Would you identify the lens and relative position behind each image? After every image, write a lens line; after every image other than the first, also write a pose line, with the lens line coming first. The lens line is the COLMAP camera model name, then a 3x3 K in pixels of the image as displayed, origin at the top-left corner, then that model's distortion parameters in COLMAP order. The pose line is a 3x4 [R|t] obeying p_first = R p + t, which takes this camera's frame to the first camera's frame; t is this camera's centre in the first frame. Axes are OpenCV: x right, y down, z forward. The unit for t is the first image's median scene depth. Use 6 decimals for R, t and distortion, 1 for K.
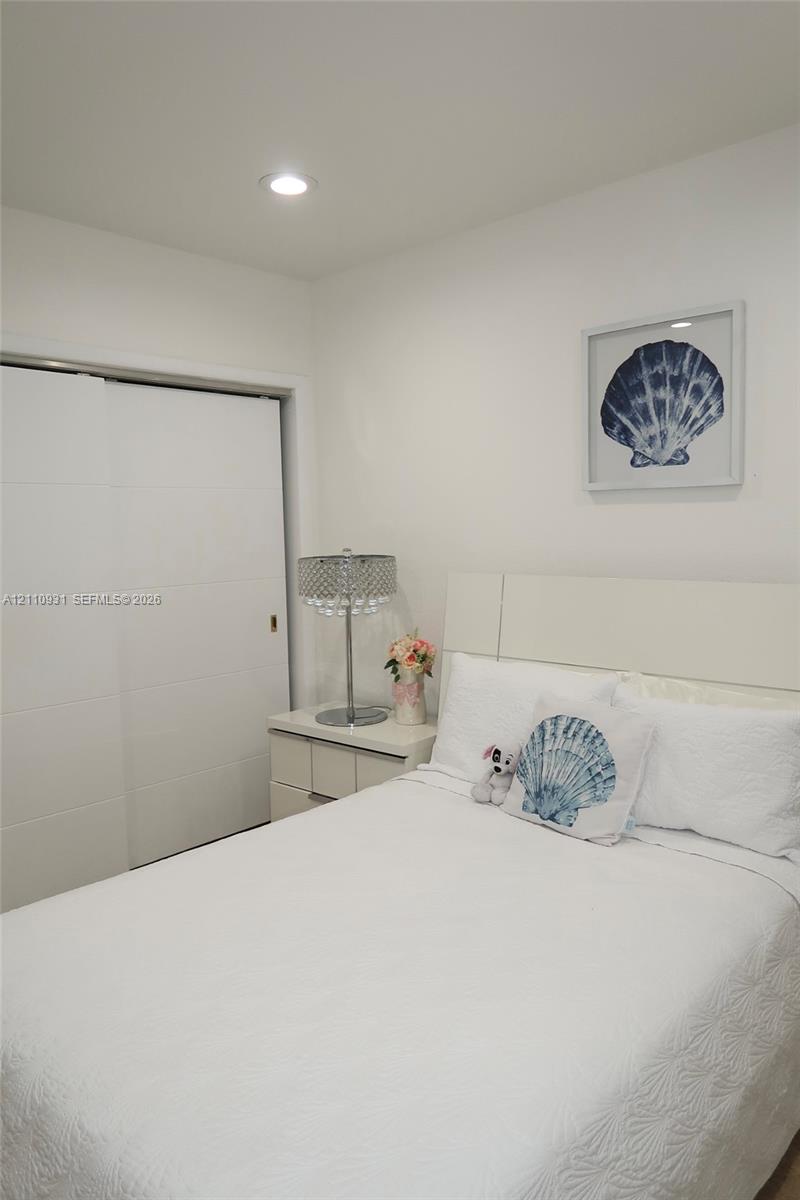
lens RADIAL K [[822.7, 0, 400.1], [0, 822.7, 603.4], [0, 0, 1]] dist [-0.030327, 0.010268]
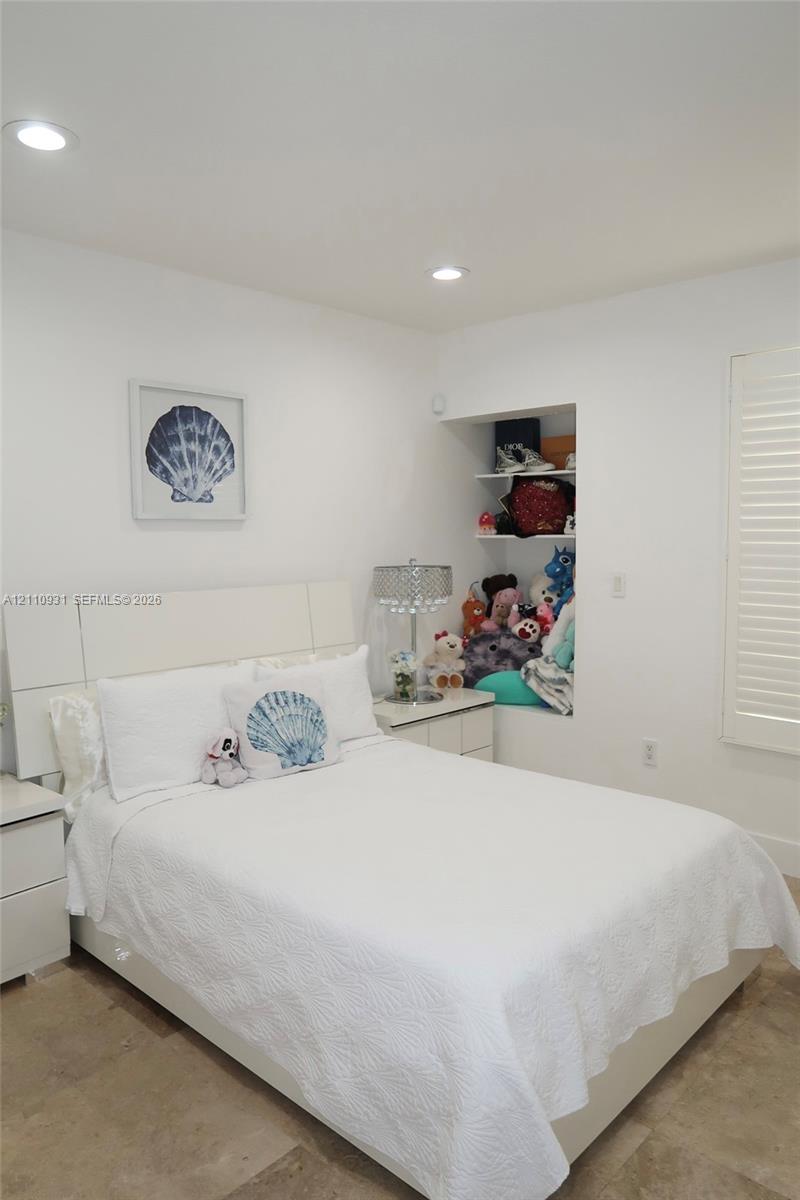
lens RADIAL K [[822.7, 0, 404.8], [0, 822.7, 600.3], [0, 0, 1]] dist [-0.030327, 0.010268]
pose [[0.000864, -0.058977, 0.998259, -0.987440], [0.110266, 0.992178, 0.058522, -0.055243], [-0.993902, 0.110023, 0.007360, 0.688825]]
